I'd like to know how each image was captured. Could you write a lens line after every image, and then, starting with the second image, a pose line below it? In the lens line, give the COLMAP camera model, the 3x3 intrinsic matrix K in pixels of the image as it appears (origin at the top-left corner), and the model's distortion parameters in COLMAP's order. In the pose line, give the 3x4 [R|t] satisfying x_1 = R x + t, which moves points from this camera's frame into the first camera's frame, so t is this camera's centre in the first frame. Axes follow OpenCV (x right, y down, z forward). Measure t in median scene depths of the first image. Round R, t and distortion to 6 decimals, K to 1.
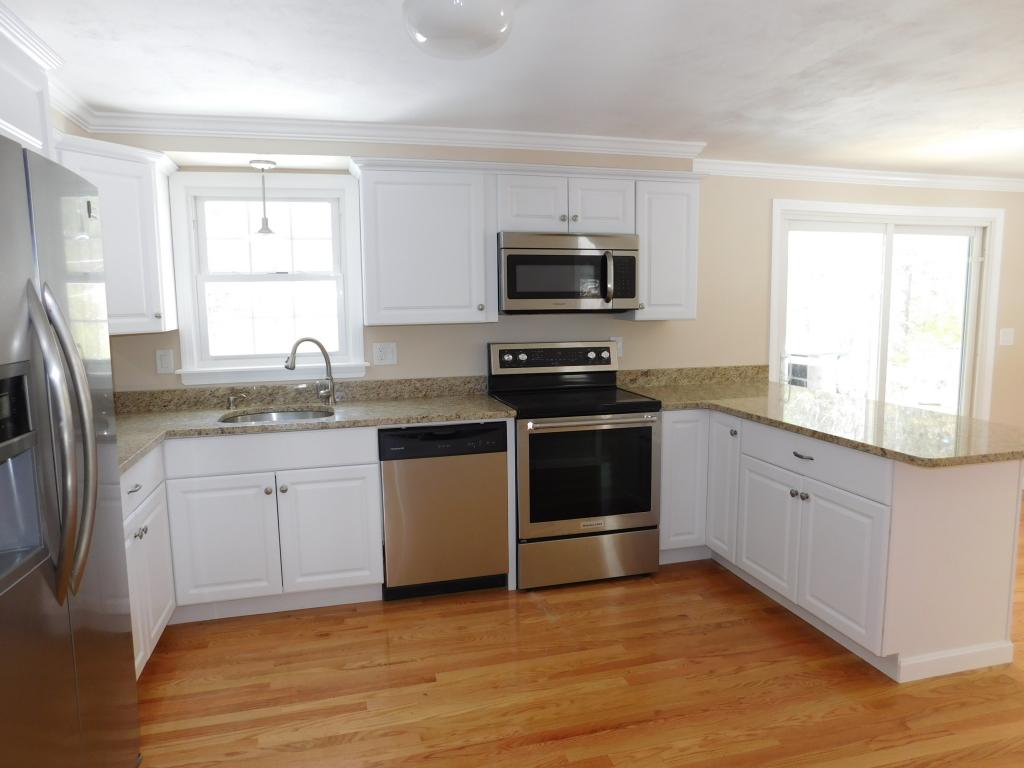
lens RADIAL K [[677.5, 0, 512.0], [0, 677.5, 384.0], [0, 0, 1]] dist [-0.074692, 0.059245]
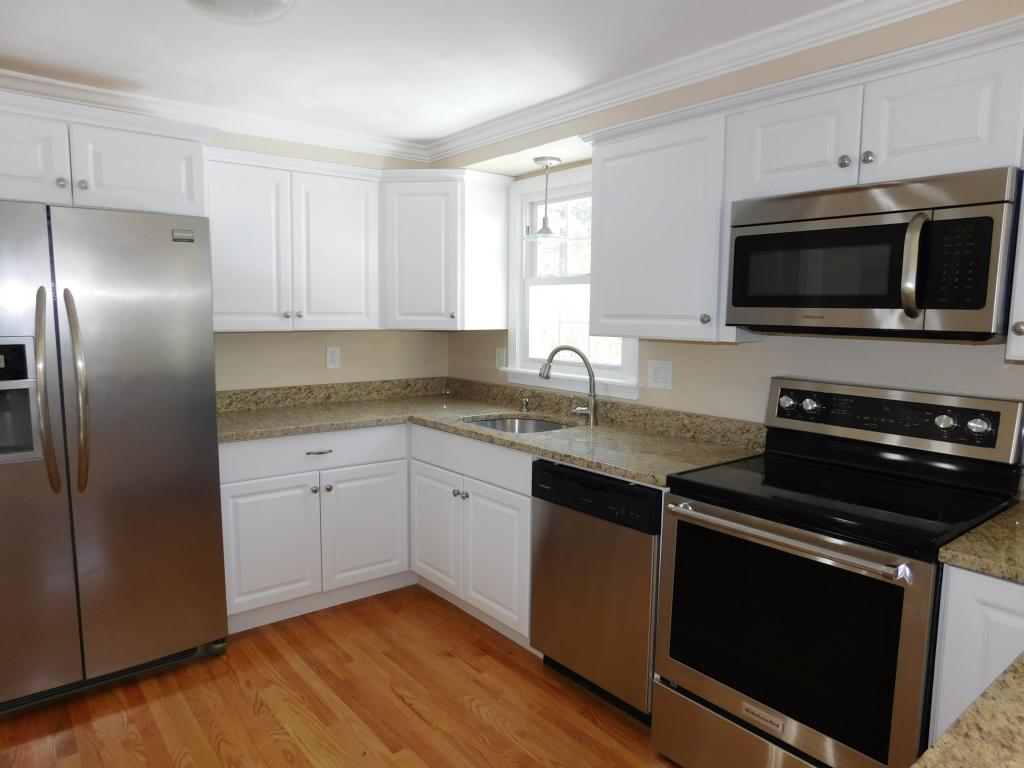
lens RADIAL K [[677.5, 0, 512.0], [0, 677.5, 384.0], [0, 0, 1]] dist [-0.074692, 0.059245]
pose [[0.398327, 0.115812, -0.909903, 0.486319], [-0.128729, 0.989237, 0.069556, -0.070332], [0.908166, 0.089425, 0.408948, 0.554451]]
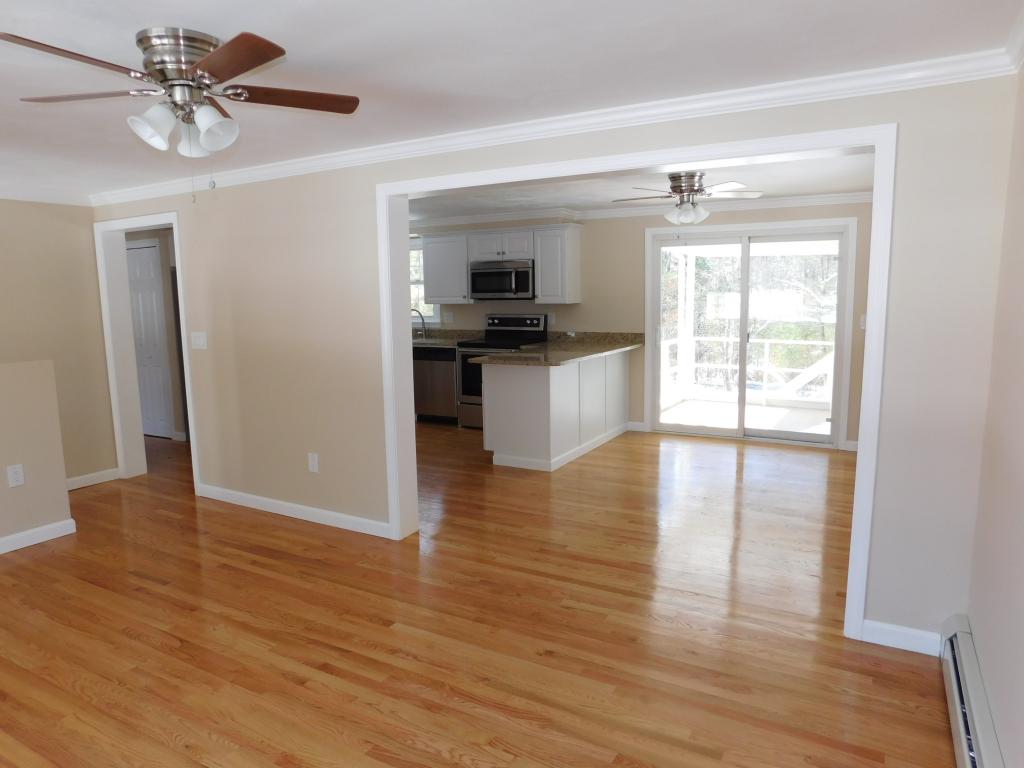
lens RADIAL K [[677.5, 0, 512.0], [0, 677.5, 384.0], [0, 0, 1]] dist [-0.074692, 0.059245]
pose [[0.704927, 0.095562, -0.702812, 1.606846], [-0.077857, 0.995320, 0.057243, 0.029514], [0.704993, 0.014367, 0.709068, -0.430257]]
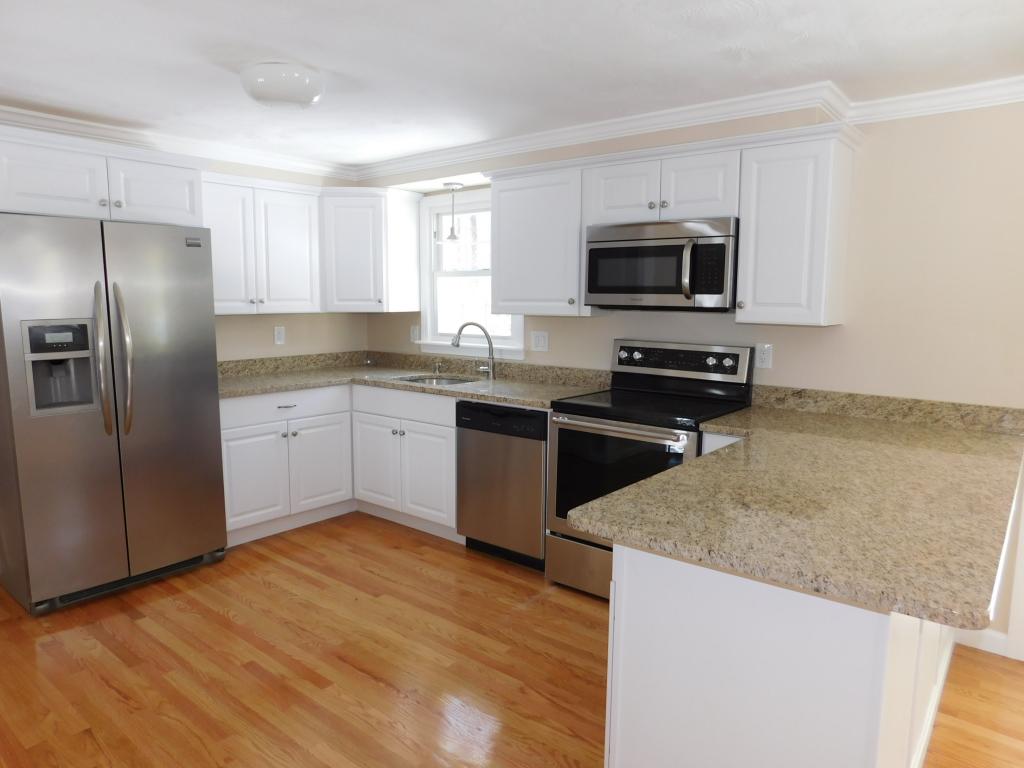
lens RADIAL K [[677.5, 0, 512.0], [0, 677.5, 384.0], [0, 0, 1]] dist [-0.074692, 0.059245]
pose [[0.578181, 0.120598, -0.806947, 0.736111], [-0.113527, 0.991286, 0.066805, -0.046942], [0.807972, 0.052985, 0.586834, 0.330501]]
